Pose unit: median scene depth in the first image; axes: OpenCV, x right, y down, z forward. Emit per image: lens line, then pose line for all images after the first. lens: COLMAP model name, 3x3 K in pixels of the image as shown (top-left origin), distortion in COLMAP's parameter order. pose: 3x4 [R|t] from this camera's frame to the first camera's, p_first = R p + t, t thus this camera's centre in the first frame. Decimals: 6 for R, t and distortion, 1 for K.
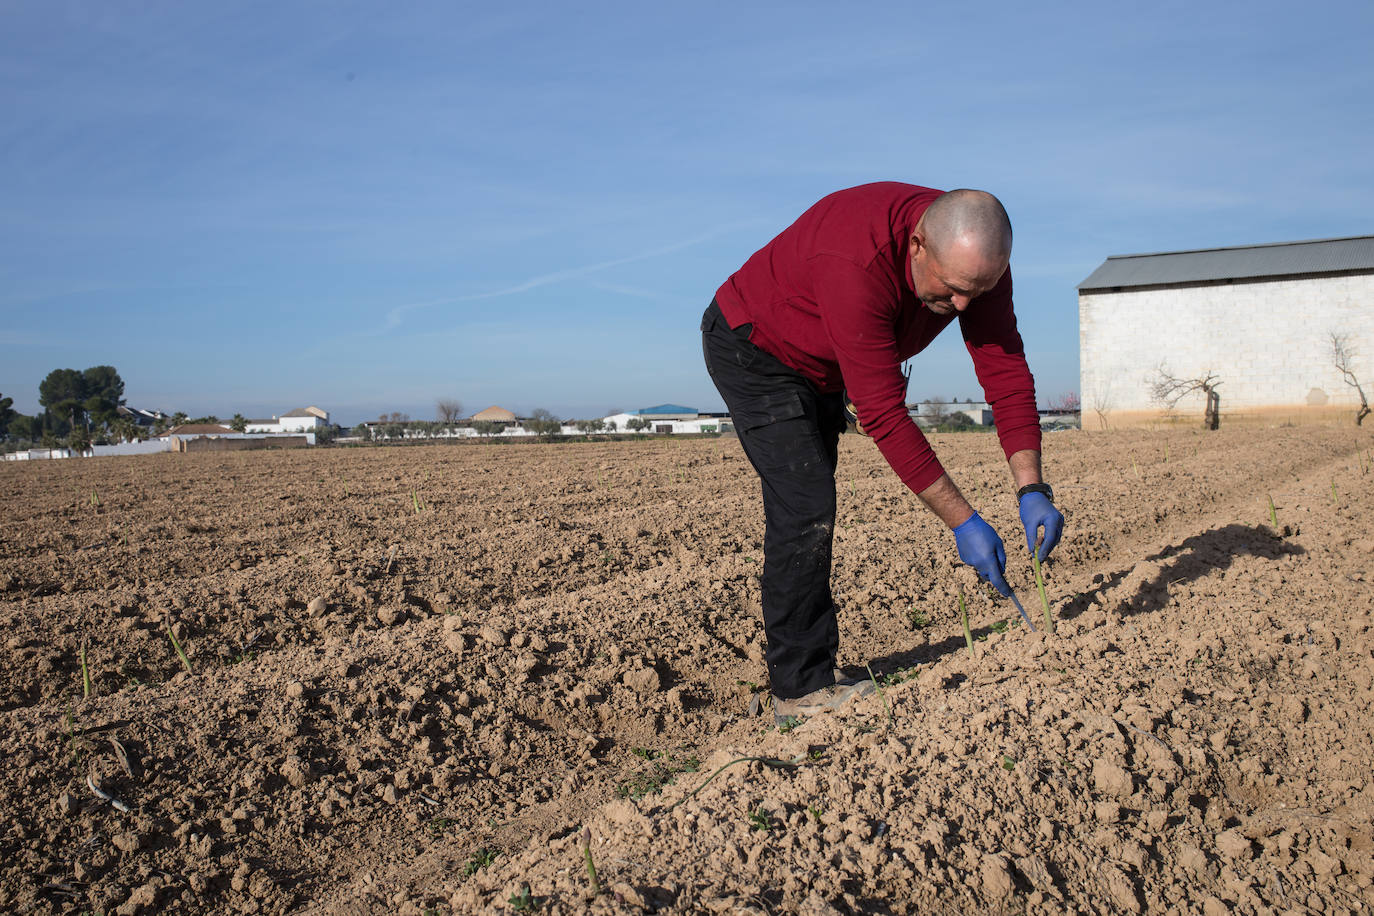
lens RADIAL K [[1350.5, 0, 689.7], [0, 1350.5, 454.5], [0, 0, 1]] dist [-0.029839, 0.000000]
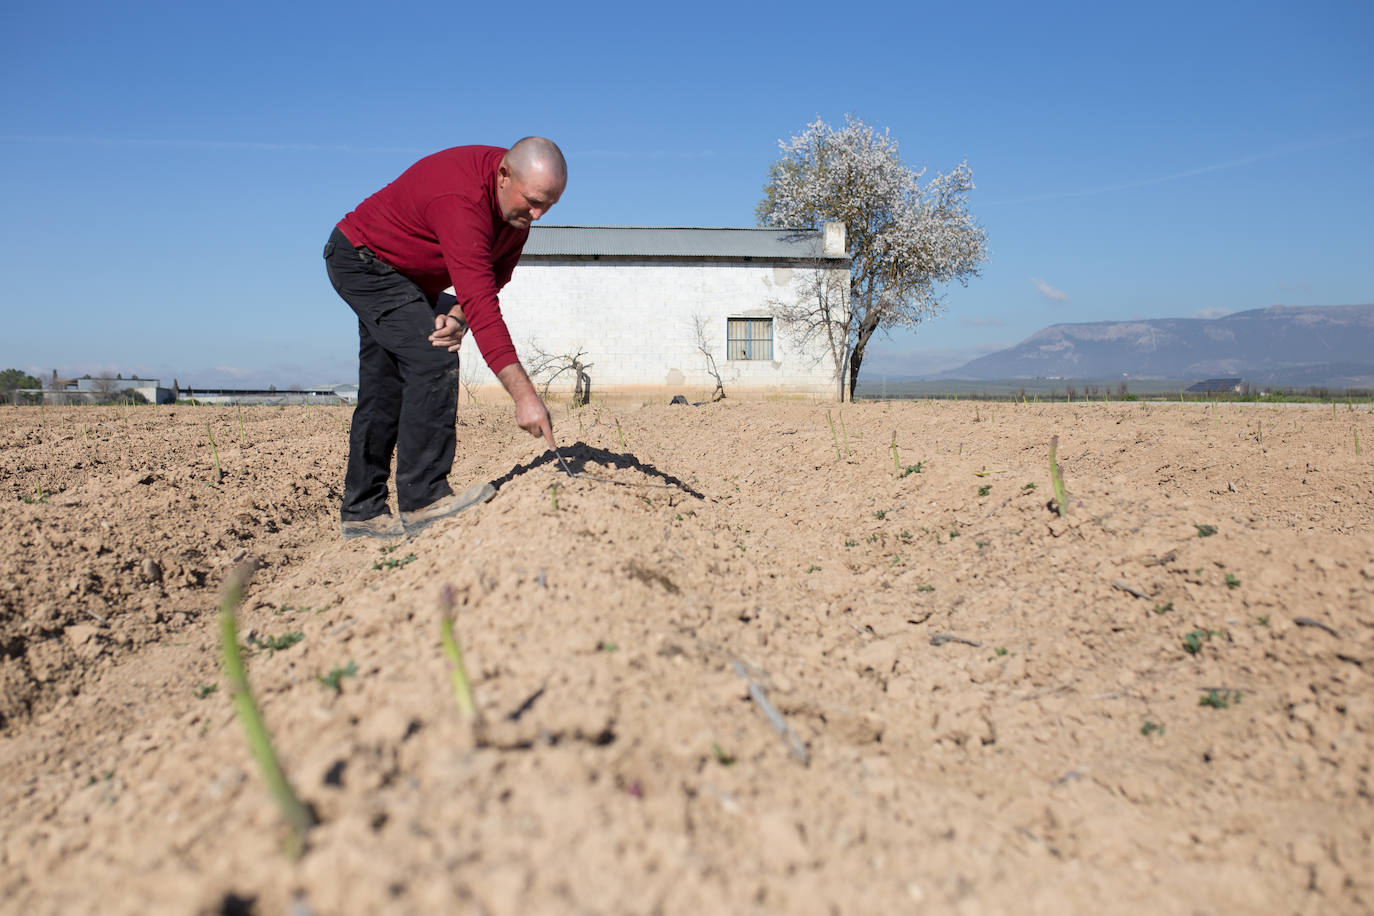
lens RADIAL K [[1350.5, 0, 673.5], [0, 1350.5, 447.9], [0, 0, 1]] dist [-0.029839, 0.000000]
pose [[0.818600, 0.005087, 0.574341, -1.426856], [-0.009472, 0.999944, 0.004644, 0.073250], [-0.574285, -0.009242, 0.818603, 1.658570]]
